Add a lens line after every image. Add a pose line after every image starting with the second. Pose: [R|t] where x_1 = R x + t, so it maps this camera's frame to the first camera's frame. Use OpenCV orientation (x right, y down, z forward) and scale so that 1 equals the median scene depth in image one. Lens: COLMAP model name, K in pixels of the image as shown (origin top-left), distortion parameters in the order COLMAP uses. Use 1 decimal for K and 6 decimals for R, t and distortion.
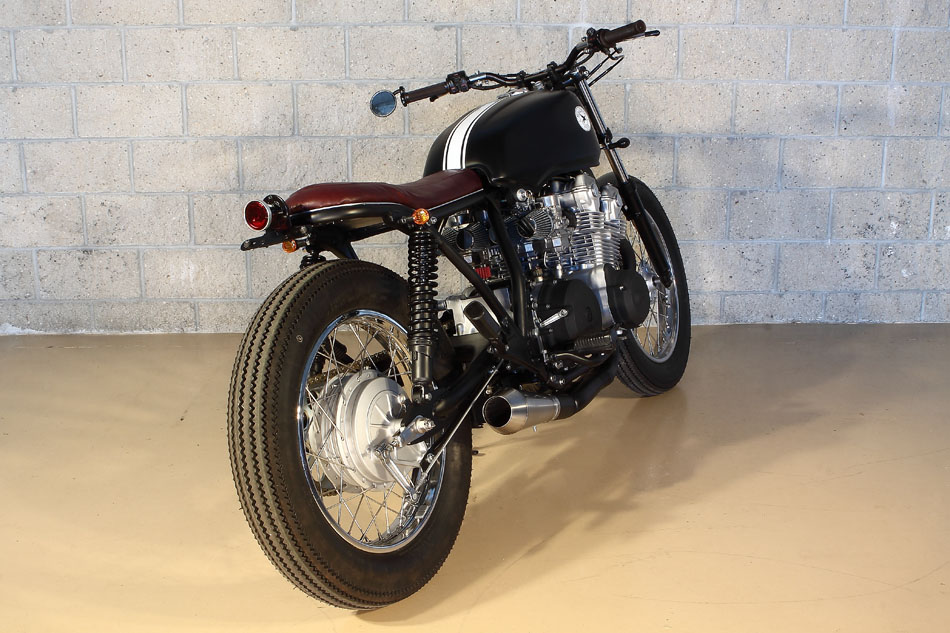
lens RADIAL K [[1121.9, 0, 473.8], [0, 1121.9, 302.8], [0, 0, 1]] dist [-0.117811, 0.083134]
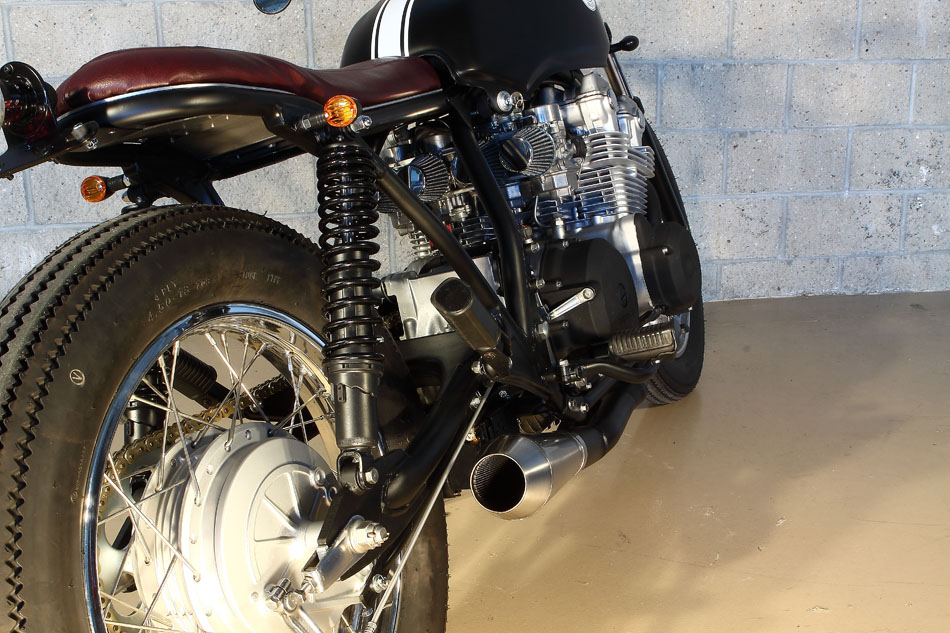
lens RADIAL K [[1046.0, 0, 476.6], [0, 1046.0, 329.0], [0, 0, 1]] dist [-0.102834, 0.057459]
pose [[0.995396, -0.043331, 0.085490, -0.024777], [0.039874, 0.998333, 0.041739, 0.001888], [-0.087156, -0.038138, 0.995464, 0.432732]]
